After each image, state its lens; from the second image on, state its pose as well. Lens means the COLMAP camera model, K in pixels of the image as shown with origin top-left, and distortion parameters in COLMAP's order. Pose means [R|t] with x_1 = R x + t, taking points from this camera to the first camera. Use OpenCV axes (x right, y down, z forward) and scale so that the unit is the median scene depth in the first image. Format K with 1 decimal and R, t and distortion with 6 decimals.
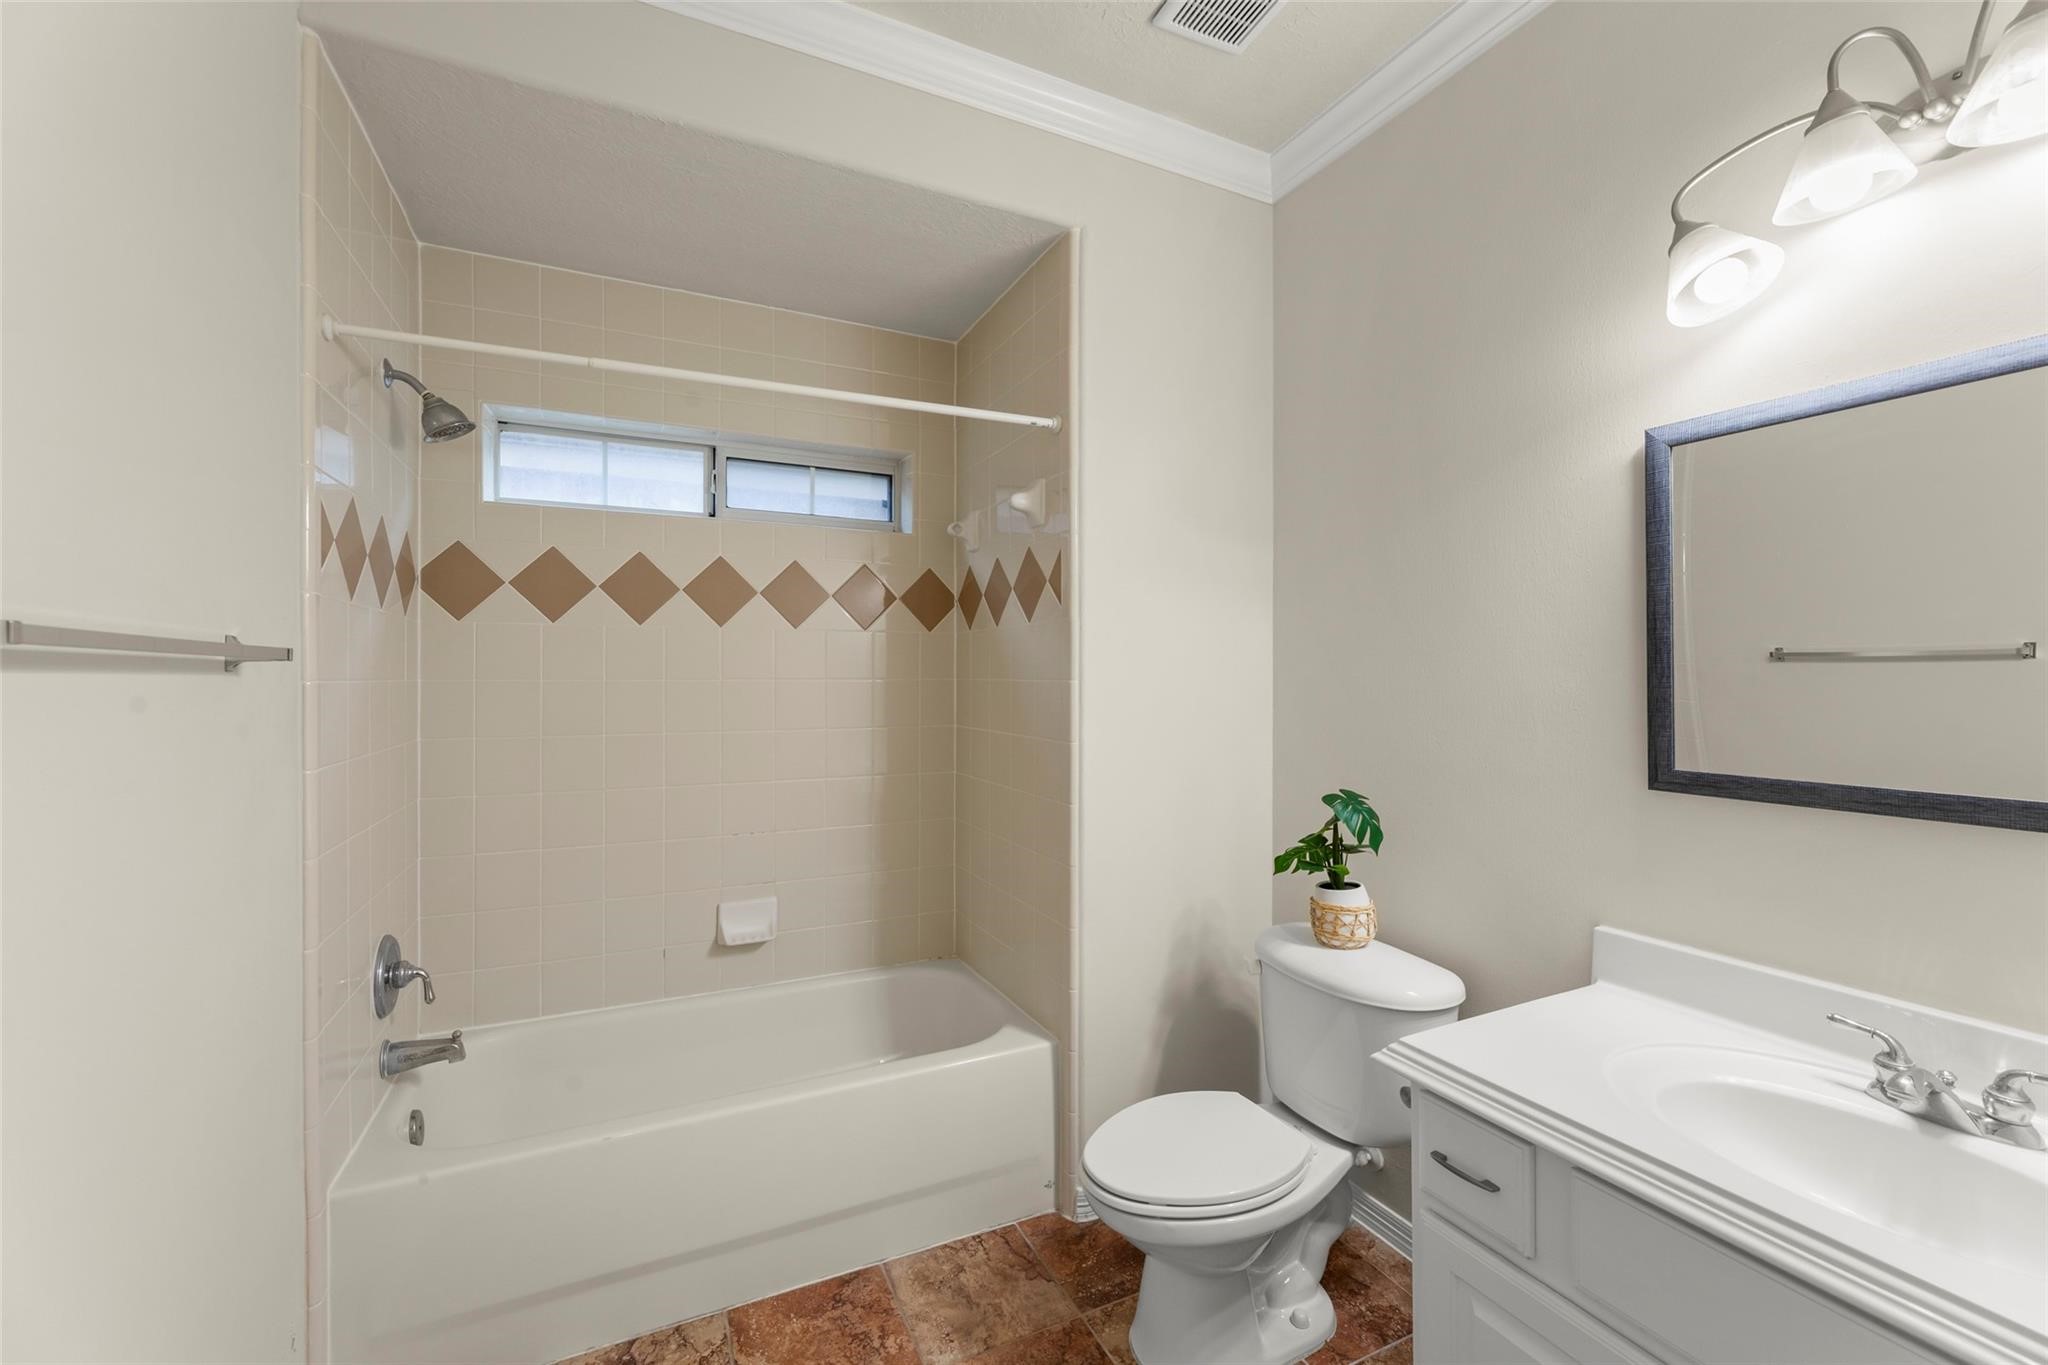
lens RADIAL K [[829.6, 0, 1028.6], [0, 829.6, 677.6], [0, 0, 1]] dist [-0.000941, -0.000073]
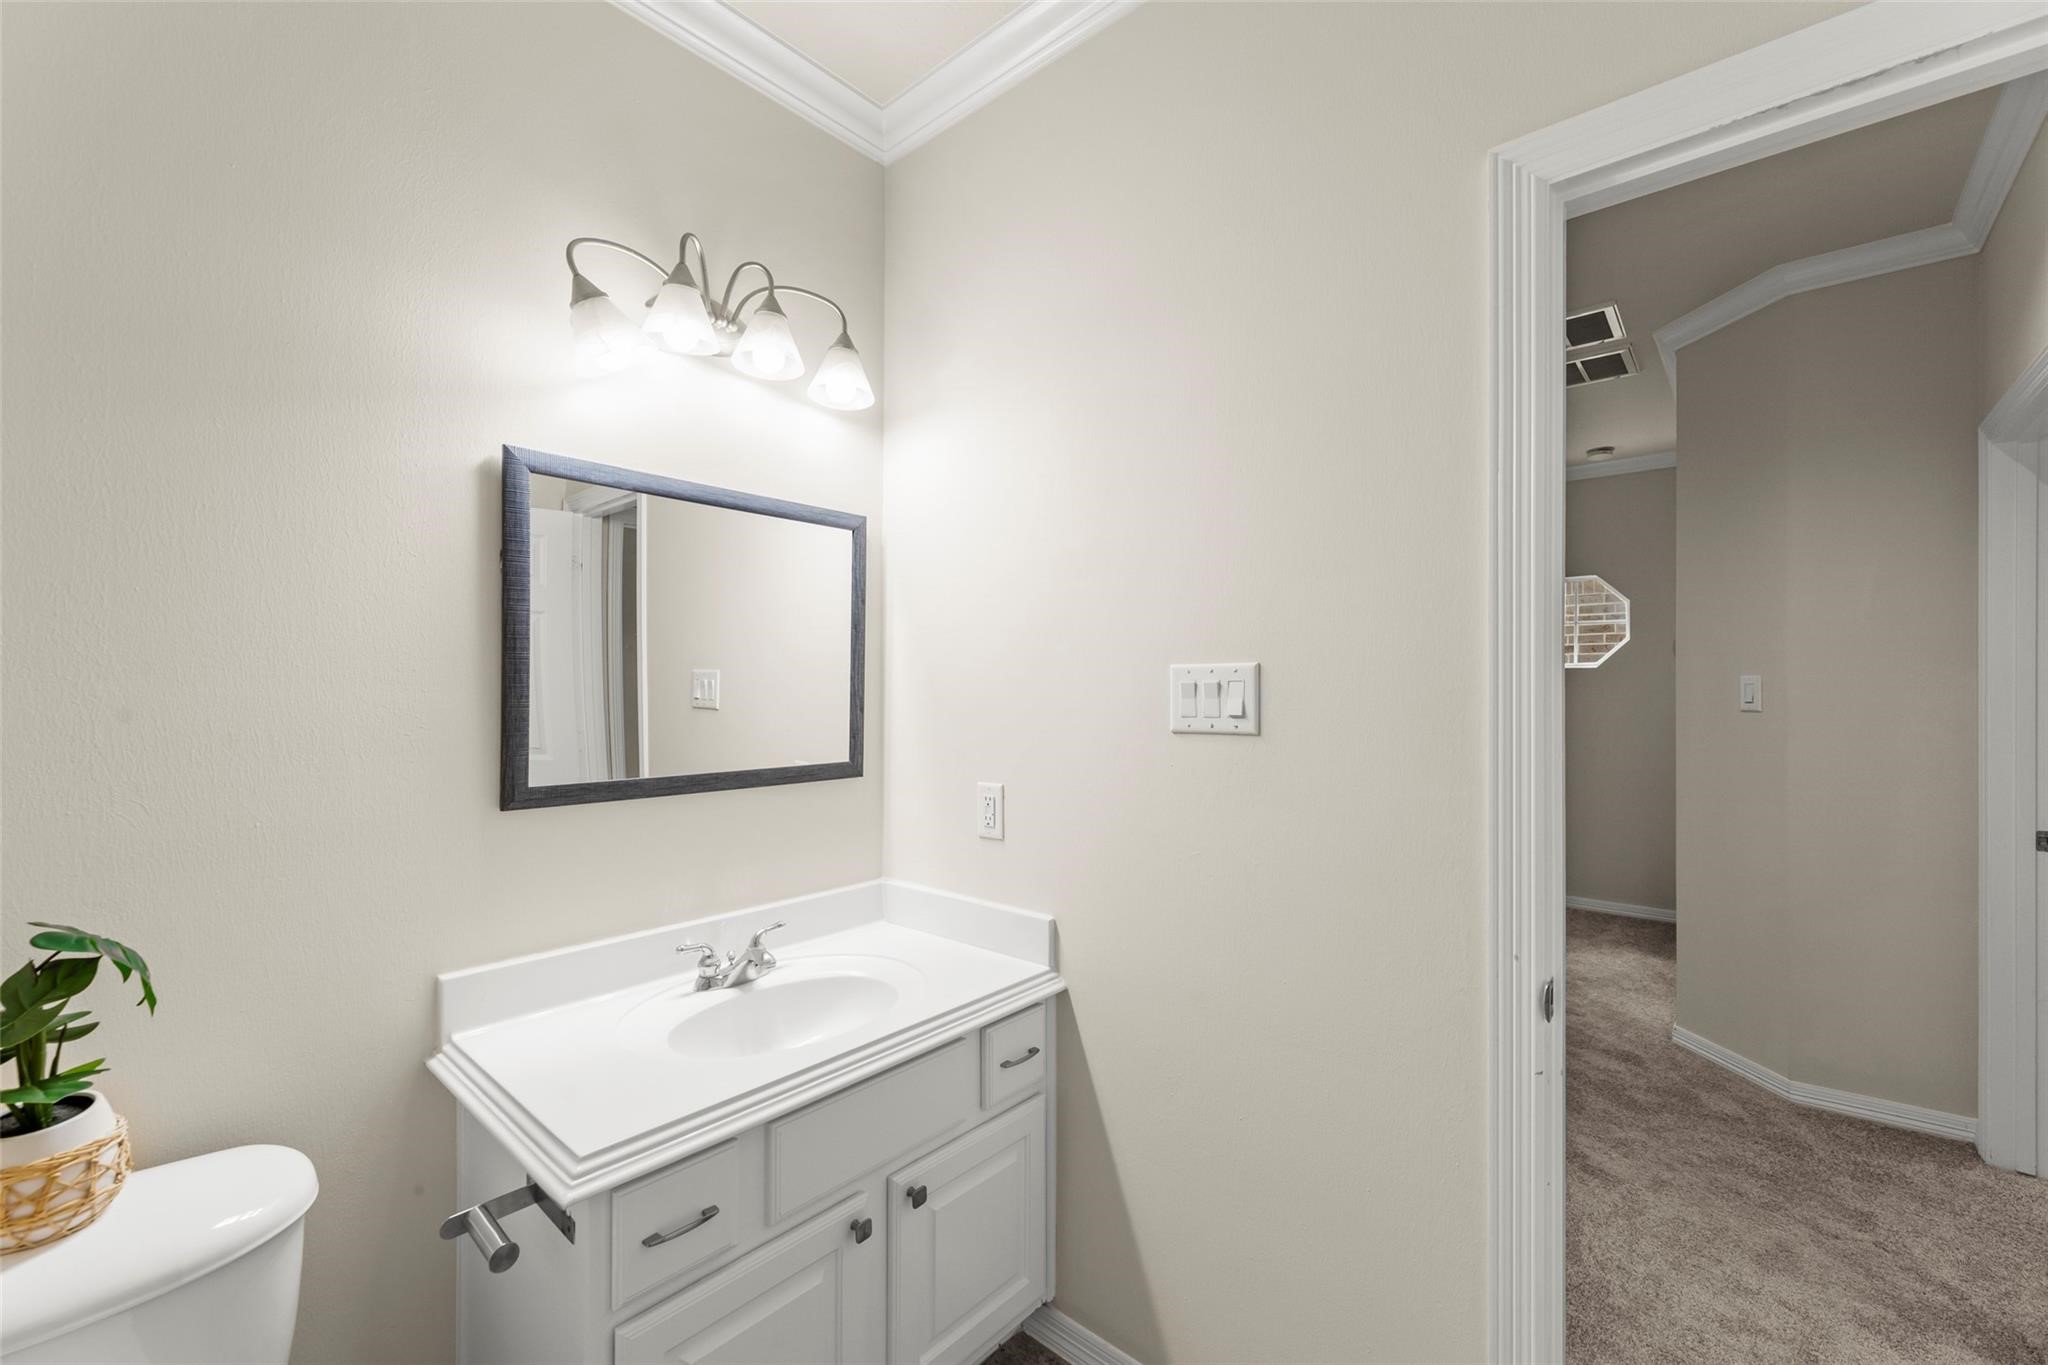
lens RADIAL K [[829.6, 0, 1023.6], [0, 829.6, 692.9], [0, 0, 1]] dist [-0.000941, -0.000073]
pose [[-0.387873, 0.002562, 0.921709, -0.406374], [0.001724, 0.999996, -0.002054, -0.001970], [-0.921711, 0.000793, -0.387876, 0.841326]]
